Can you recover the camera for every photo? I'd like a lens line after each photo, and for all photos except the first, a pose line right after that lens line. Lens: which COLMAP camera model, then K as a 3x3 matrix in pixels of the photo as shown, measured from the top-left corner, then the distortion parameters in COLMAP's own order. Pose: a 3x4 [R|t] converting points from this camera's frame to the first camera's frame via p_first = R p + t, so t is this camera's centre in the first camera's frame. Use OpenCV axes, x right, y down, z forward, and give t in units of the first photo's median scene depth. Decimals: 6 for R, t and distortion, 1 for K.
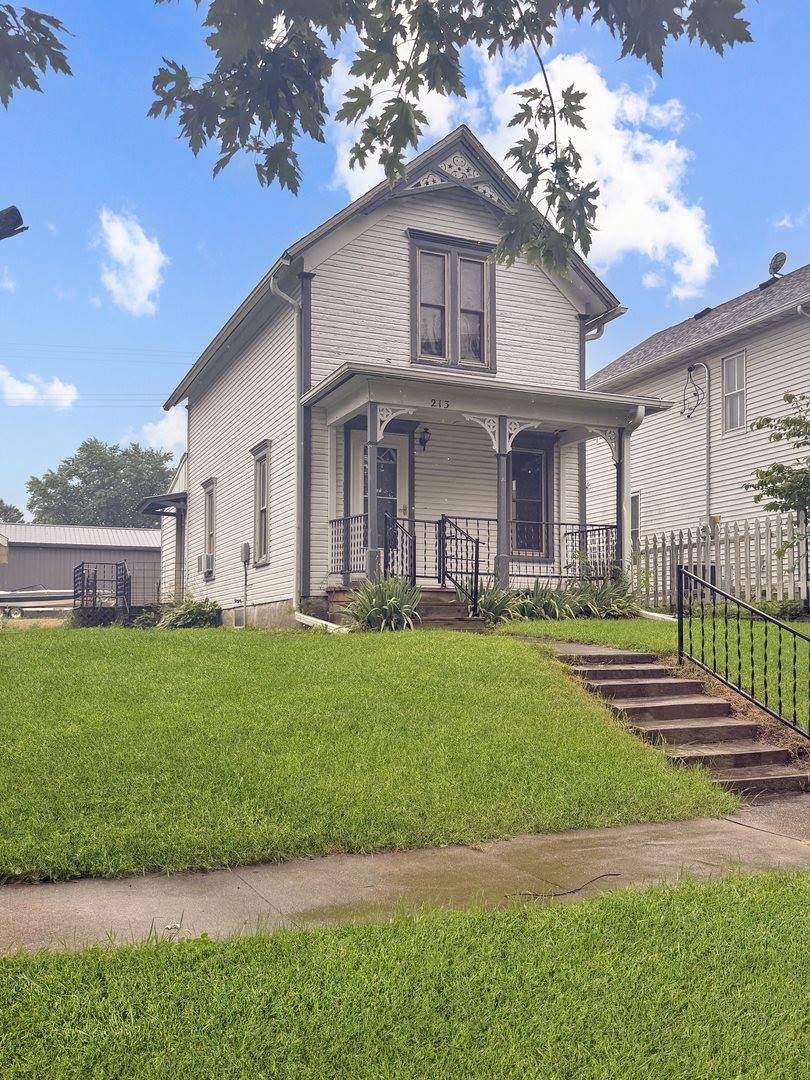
lens RADIAL K [[994.4, 0, 404.9], [0, 994.4, 545.0], [0, 0, 1]] dist [-0.003419, 0.382620]
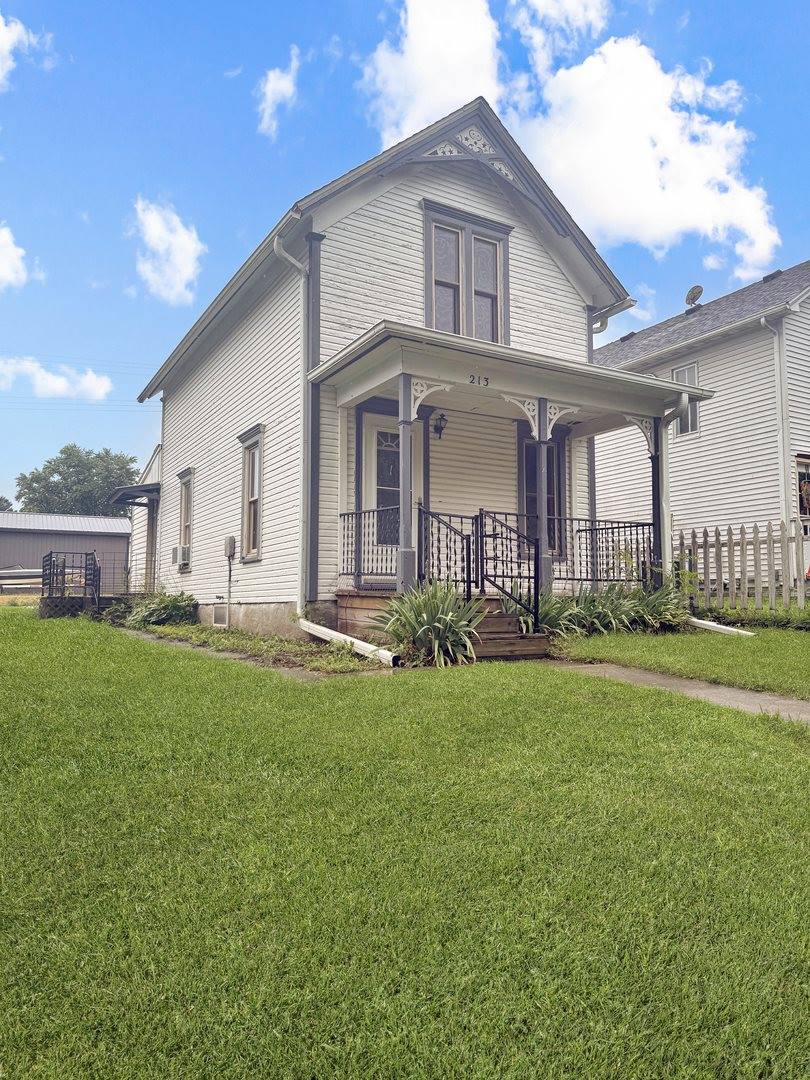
lens RADIAL K [[742.8, 0, 409.4], [0, 742.8, 509.8], [0, 0, 1]] dist [0.093231, -0.227098]
pose [[0.992489, 0.013864, 0.121548, -0.087988], [-0.010305, 0.999501, -0.029860, -0.008368], [-0.121901, 0.028383, 0.992136, 0.315432]]
